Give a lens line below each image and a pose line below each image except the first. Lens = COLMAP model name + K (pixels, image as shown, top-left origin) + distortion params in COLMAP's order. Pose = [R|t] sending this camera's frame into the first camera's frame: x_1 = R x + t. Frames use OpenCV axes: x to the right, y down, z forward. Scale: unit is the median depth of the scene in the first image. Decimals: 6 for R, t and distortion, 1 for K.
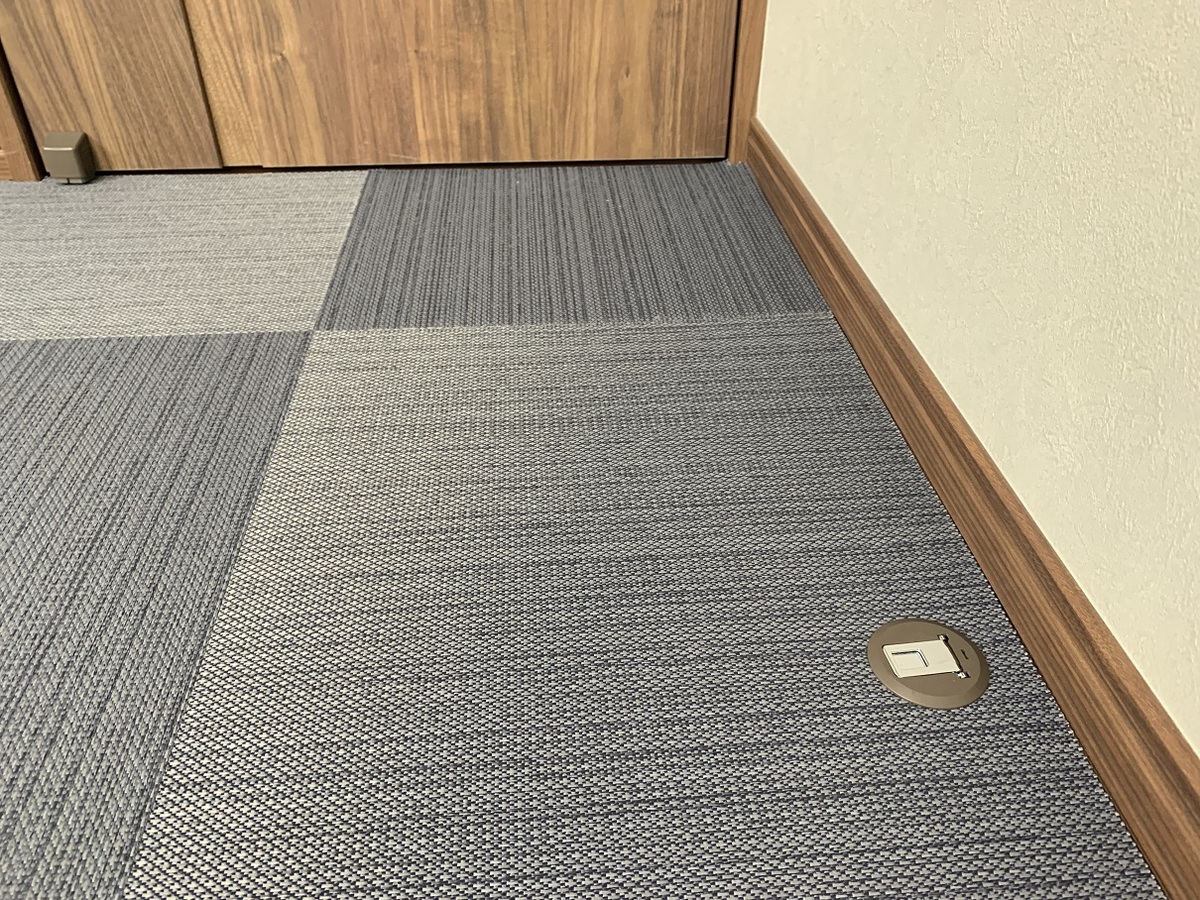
lens RADIAL K [[922.5, 0, 600.0], [0, 922.5, 450.0], [0, 0, 1]] dist [-0.000297, -0.001810]
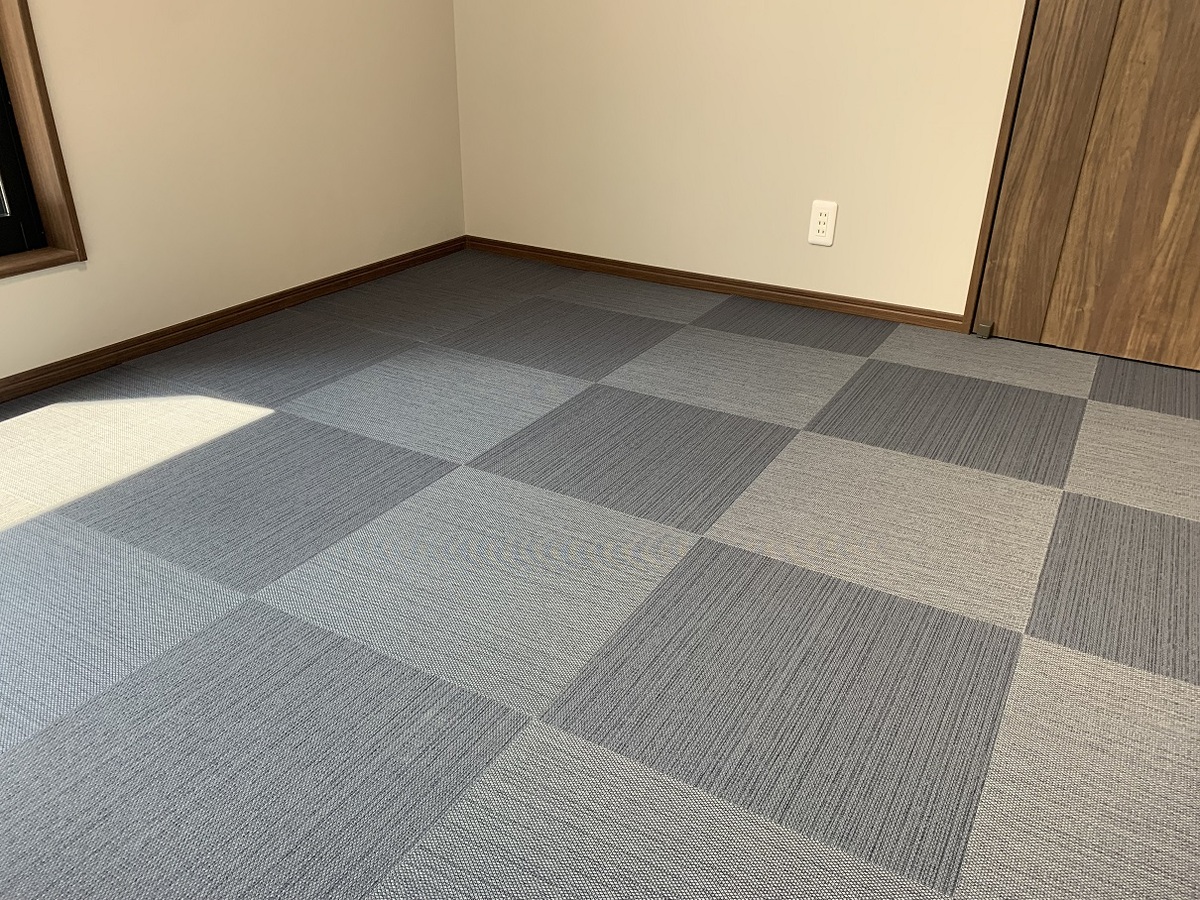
lens RADIAL K [[922.5, 0, 600.0], [0, 922.5, 450.0], [0, 0, 1]] dist [-0.000297, -0.001810]
pose [[0.819232, 0.255385, -0.513456, -0.013569], [-0.347713, 0.933211, -0.090621, 0.663729], [0.456020, 0.252775, 0.853317, -1.768908]]
